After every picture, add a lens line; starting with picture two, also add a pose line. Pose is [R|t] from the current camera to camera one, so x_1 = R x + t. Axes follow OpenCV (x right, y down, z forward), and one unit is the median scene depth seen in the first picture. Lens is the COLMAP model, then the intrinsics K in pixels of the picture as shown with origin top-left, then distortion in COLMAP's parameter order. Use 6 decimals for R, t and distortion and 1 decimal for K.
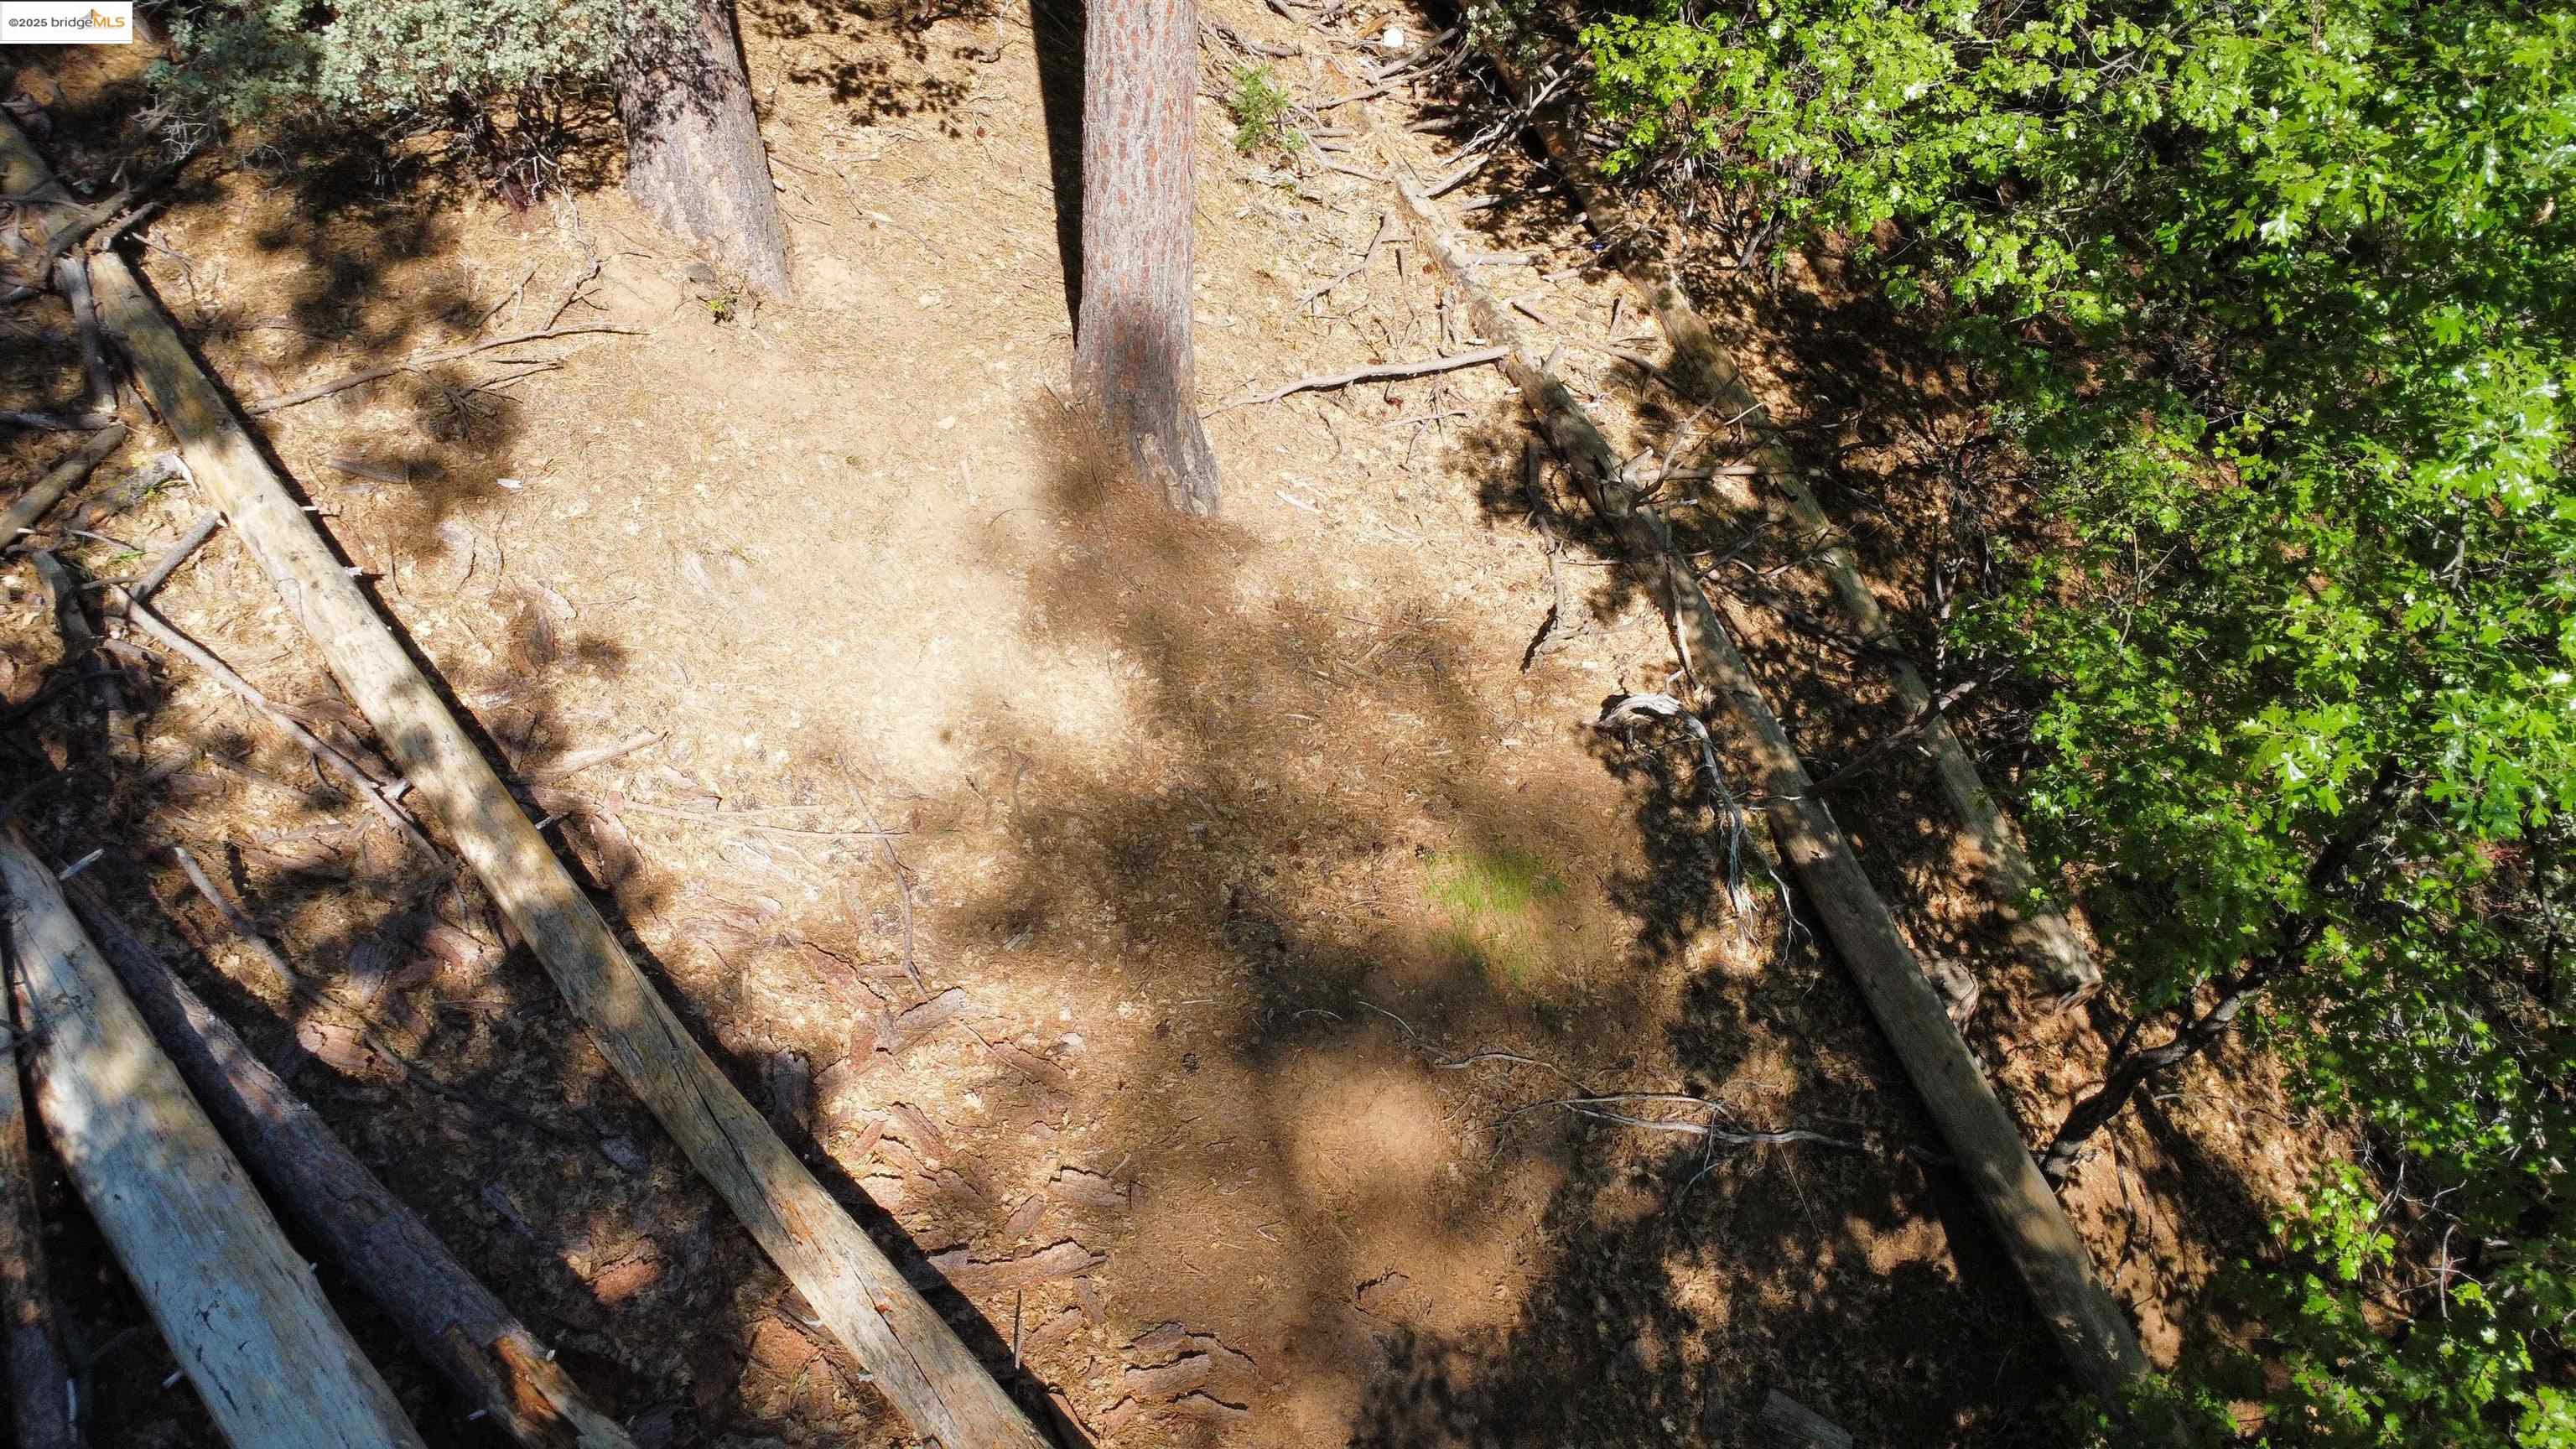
lens RADIAL K [[1876.9, 0, 1276.9], [0, 1876.9, 726.1], [0, 0, 1]] dist [-0.022781, -0.018542]
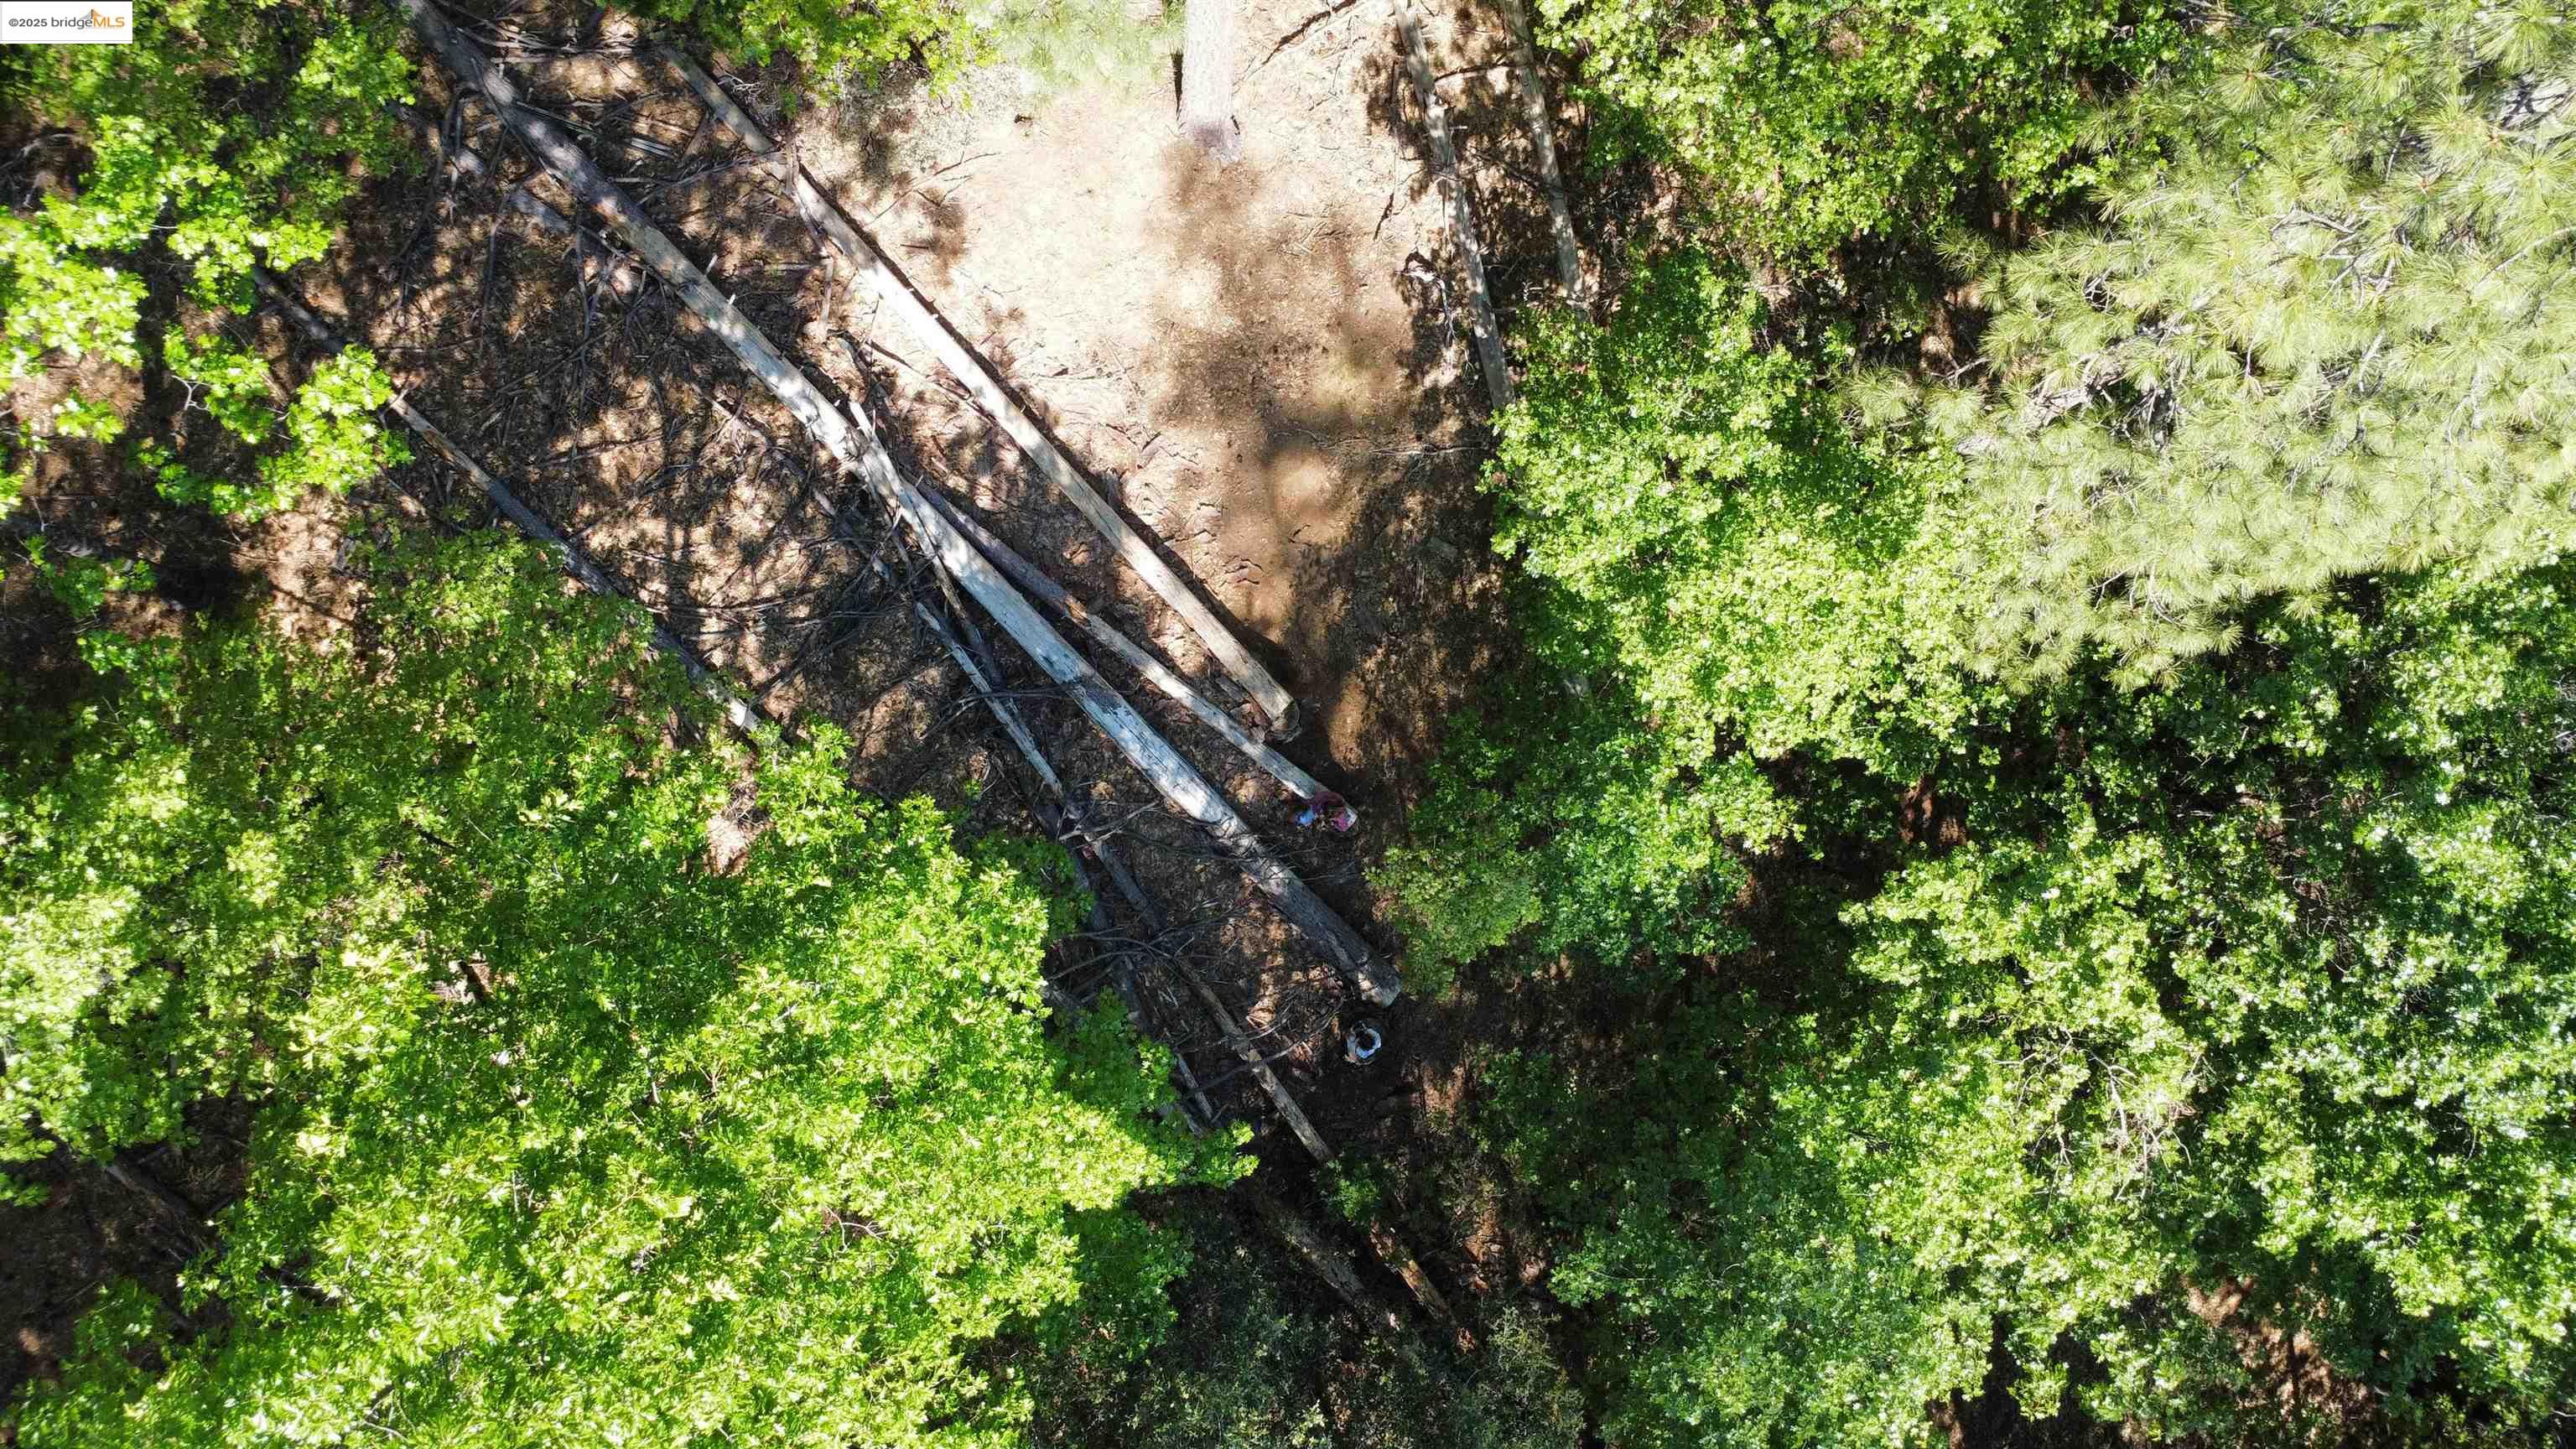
lens RADIAL K [[1872.2, 0, 1278.6], [0, 1872.2, 724.7], [0, 0, 1]] dist [-0.013934, -0.037901]
pose [[0.999984, 0.001012, 0.005532, -0.001298], [-0.004688, 0.693277, 0.720656, -1.421574], [-0.003106, -0.720670, 0.693271, -1.161100]]
